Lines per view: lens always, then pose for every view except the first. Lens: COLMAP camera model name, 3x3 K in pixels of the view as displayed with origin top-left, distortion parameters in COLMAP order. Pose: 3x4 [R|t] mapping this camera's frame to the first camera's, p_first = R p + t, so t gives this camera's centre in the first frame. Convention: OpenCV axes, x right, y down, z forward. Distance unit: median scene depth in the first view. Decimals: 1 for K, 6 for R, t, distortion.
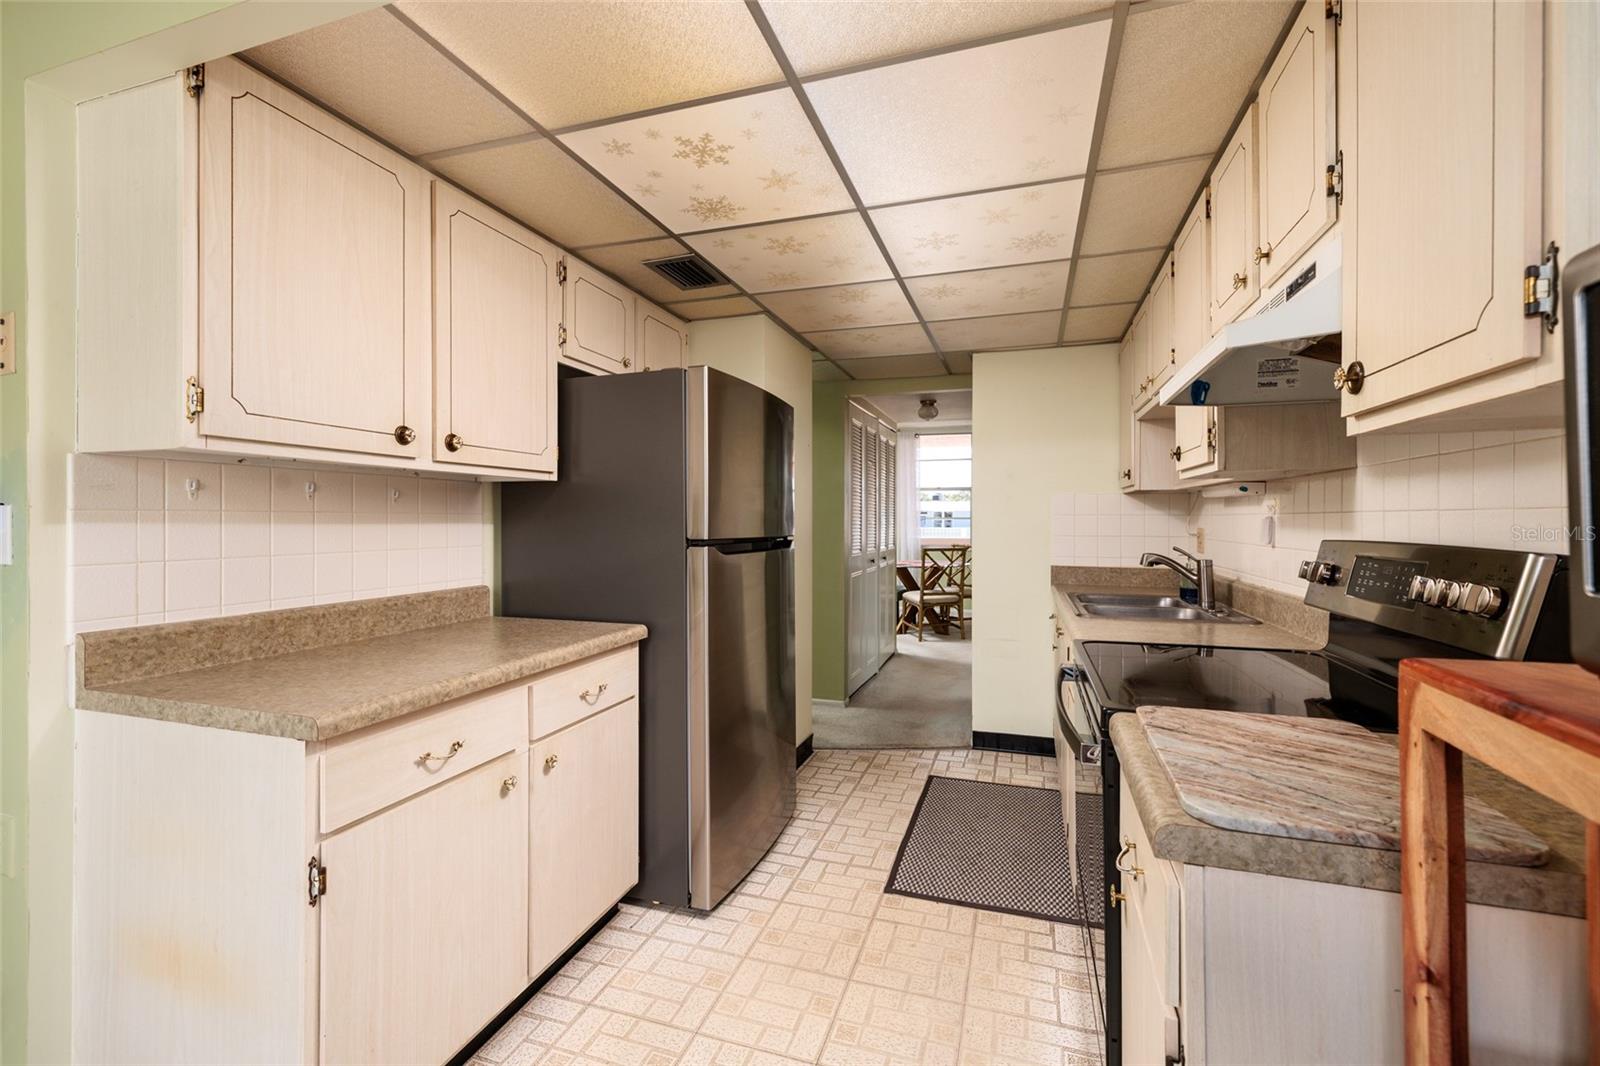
lens RADIAL K [[702.3, 0, 796.4], [0, 702.3, 525.9], [0, 0, 1]] dist [0.007066, -0.001019]
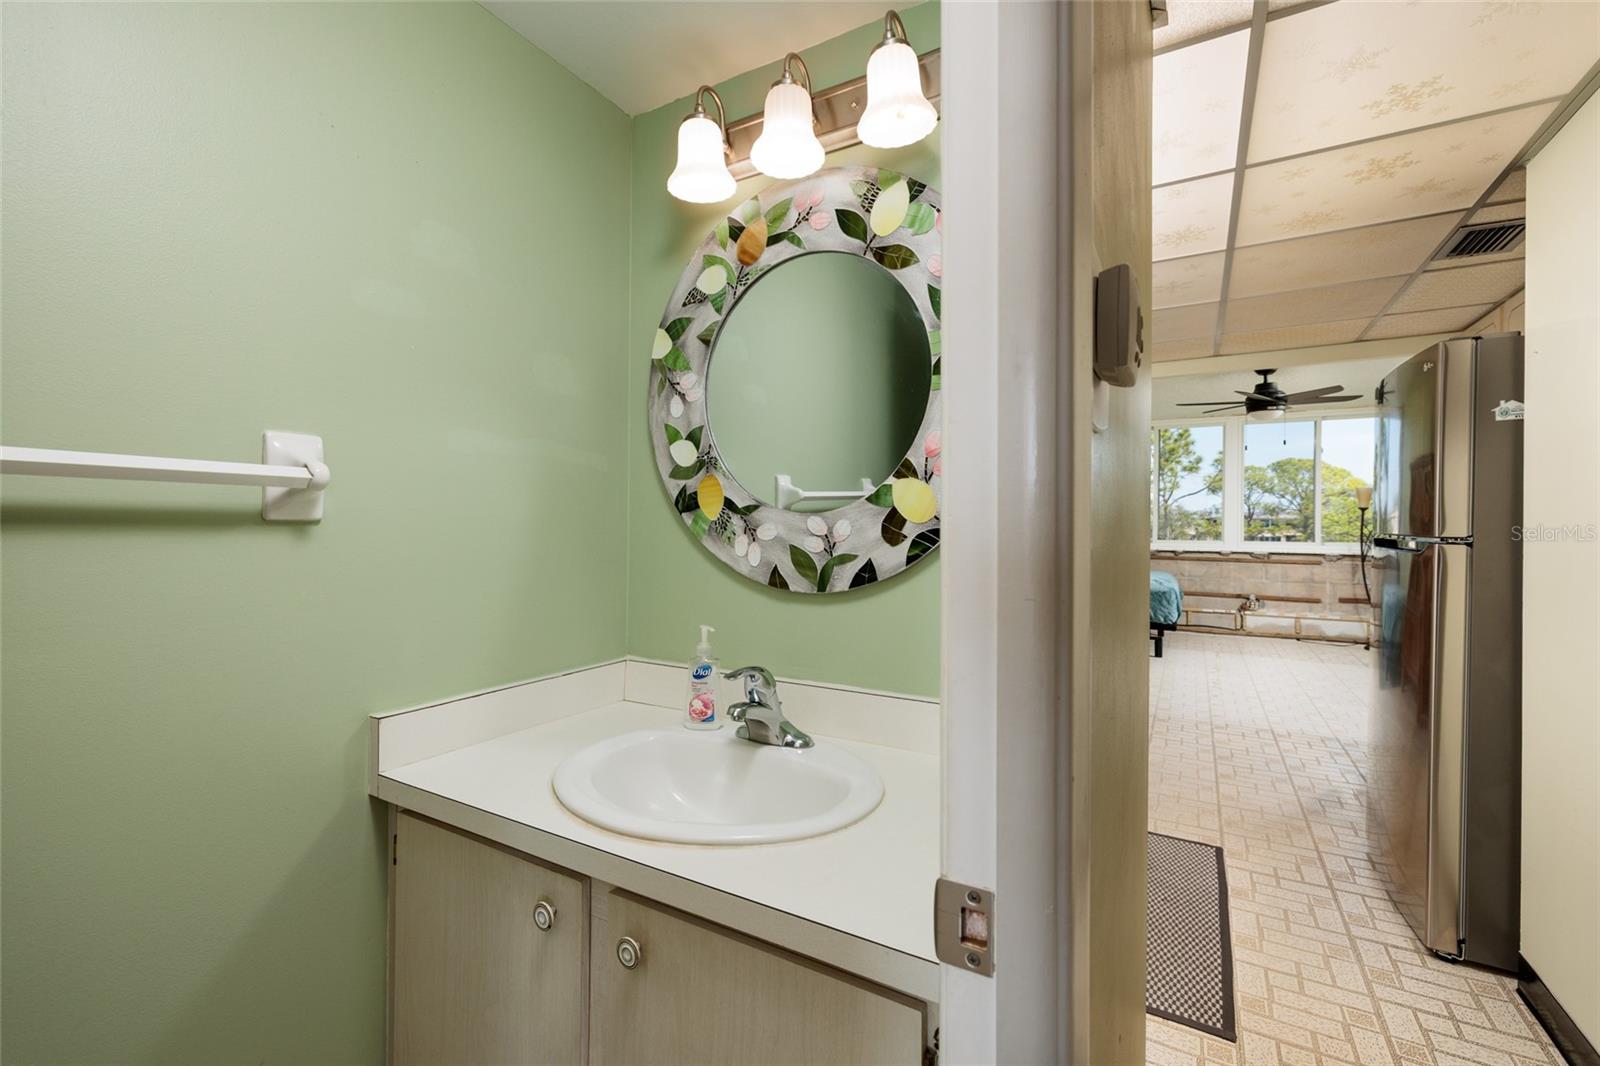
lens RADIAL K [[702.3, 0, 792.1], [0, 702.3, 526.3], [0, 0, 1]] dist [0.007066, -0.001019]
pose [[-0.978344, 0.010158, 0.206737, 0.511899], [0.007588, 0.999884, -0.013221, 0.010863], [-0.206848, -0.011366, -0.978307, 2.059656]]
